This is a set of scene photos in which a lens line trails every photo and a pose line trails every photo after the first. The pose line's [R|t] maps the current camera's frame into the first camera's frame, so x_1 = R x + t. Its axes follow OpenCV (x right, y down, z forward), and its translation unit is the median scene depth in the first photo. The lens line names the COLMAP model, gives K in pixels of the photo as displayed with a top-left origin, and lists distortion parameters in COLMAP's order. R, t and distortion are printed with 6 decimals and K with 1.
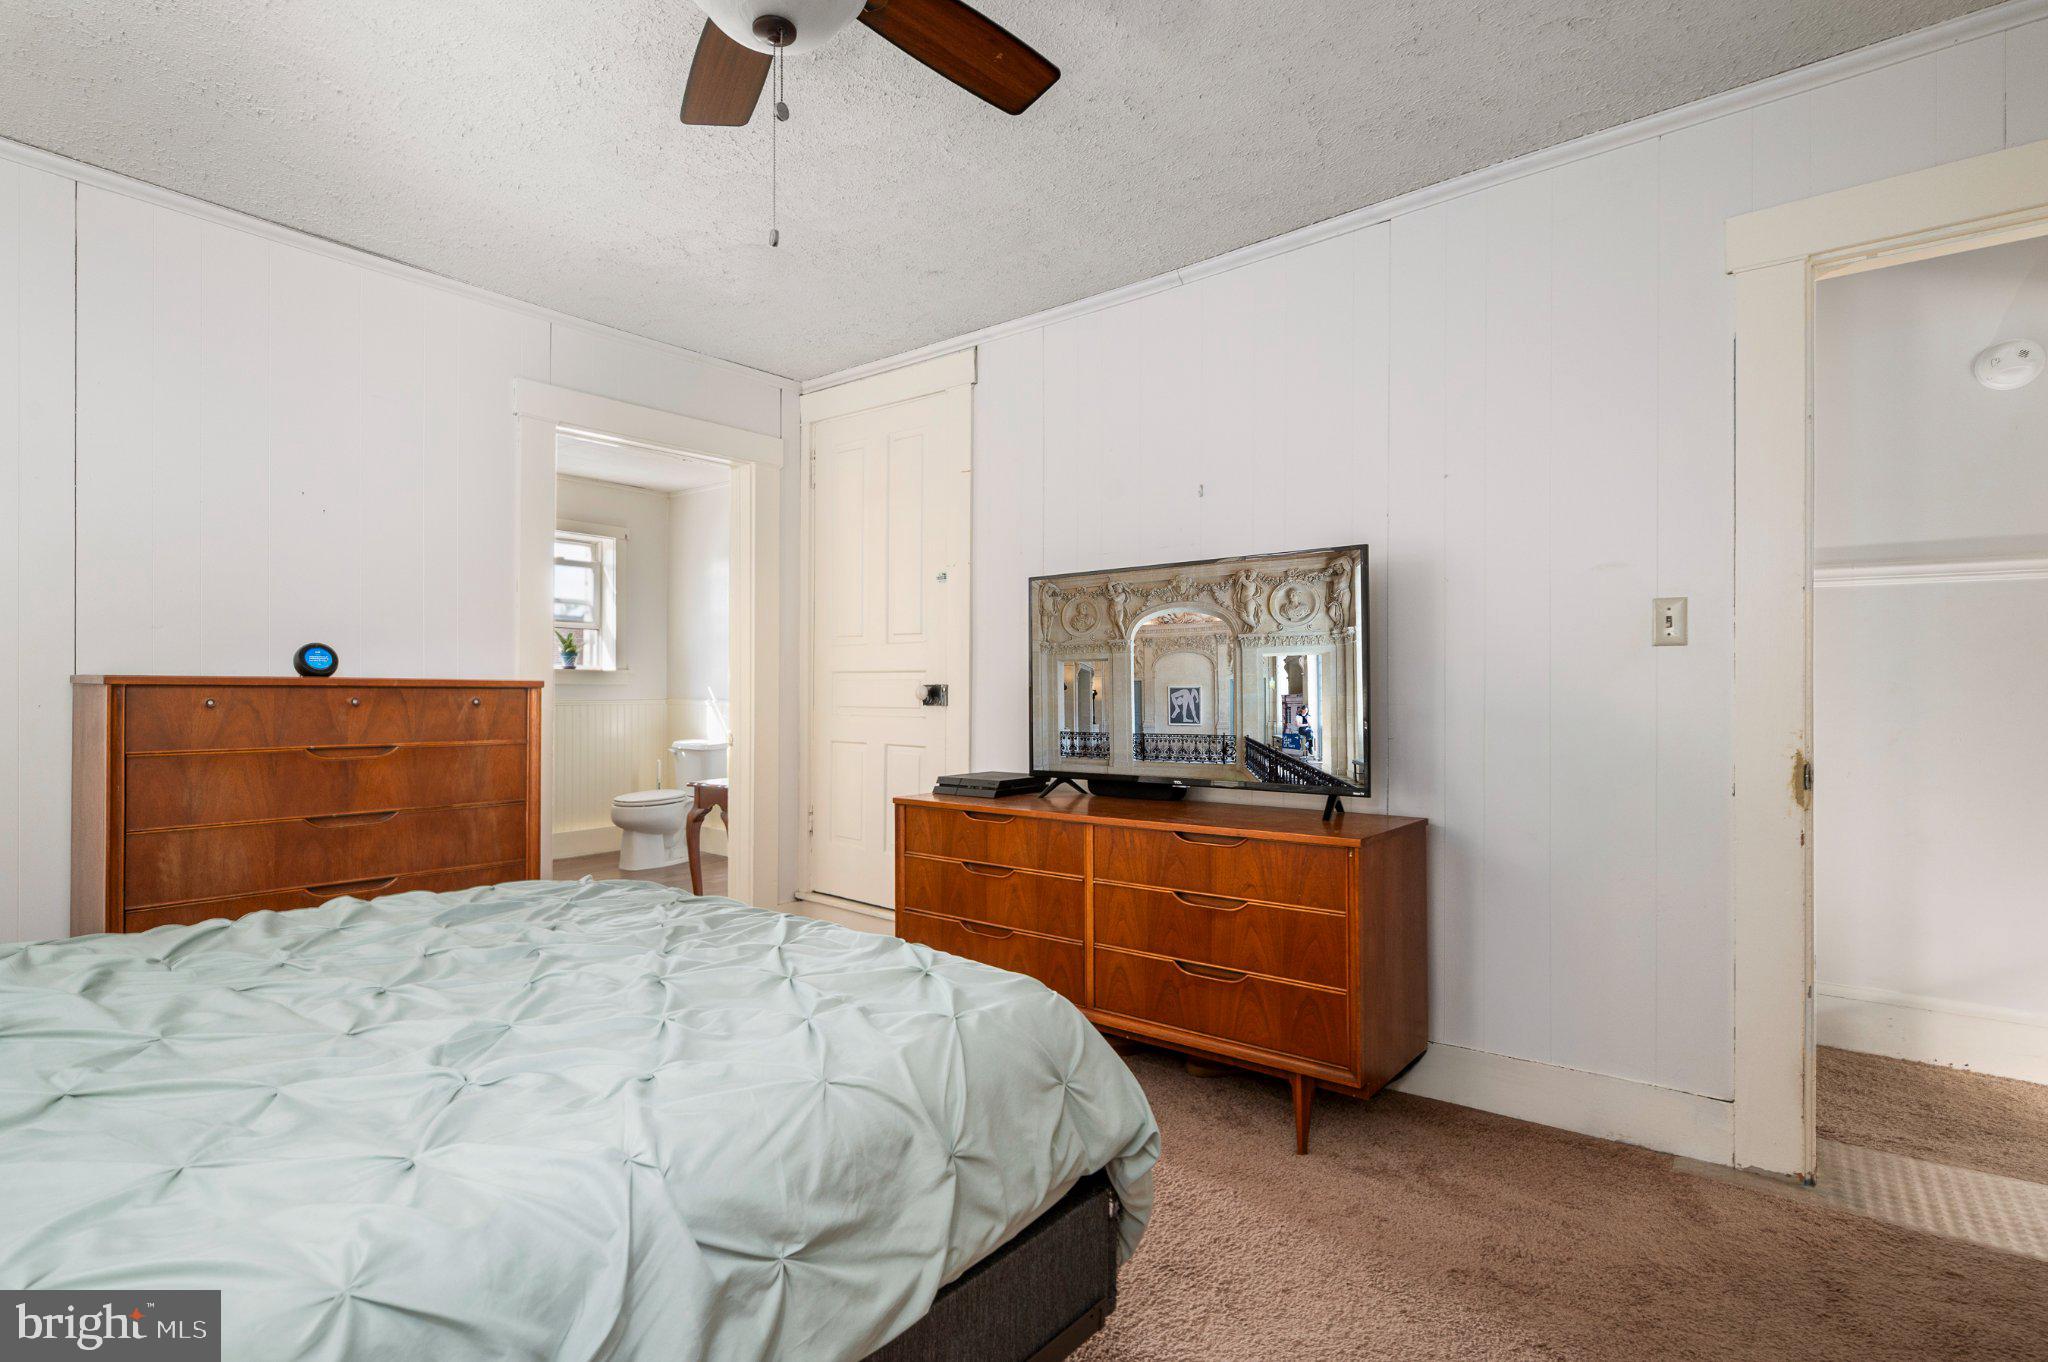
lens RADIAL K [[998.0, 0, 1024.9], [0, 998.0, 682.4], [0, 0, 1]] dist [-0.001194, 0.000012]
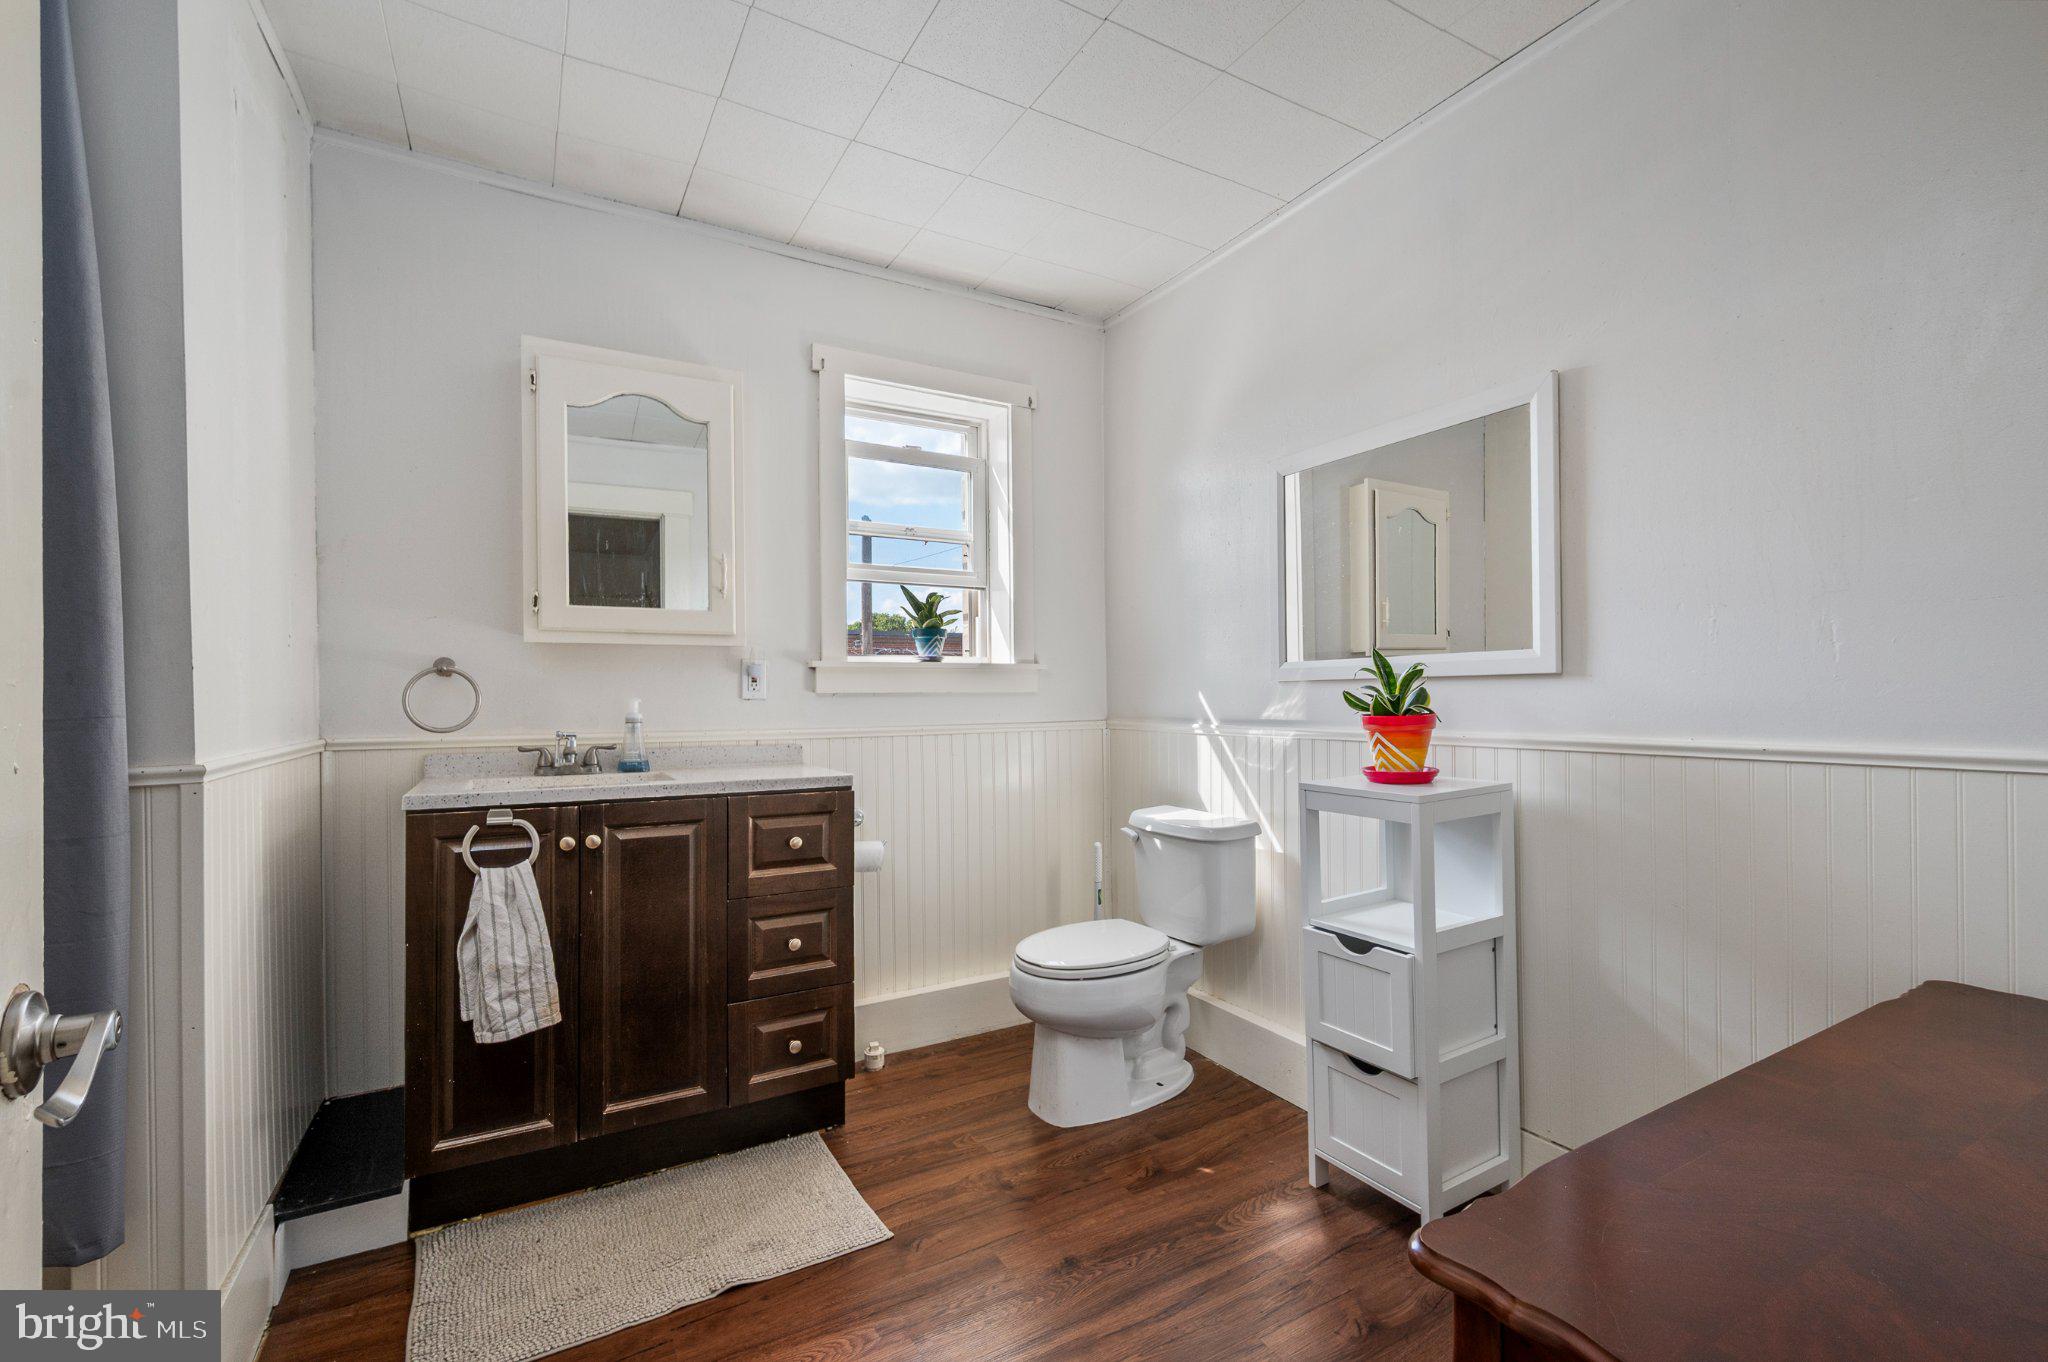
lens RADIAL K [[867.2, 0, 1012.8], [0, 867.2, 695.9], [0, 0, 1]] dist [-0.000643, -0.000150]
pose [[0.923497, -0.014400, -0.383336, -0.242267], [0.015767, 0.999876, 0.000425, 0.004009], [0.383283, -0.006436, 0.923609, 0.592525]]
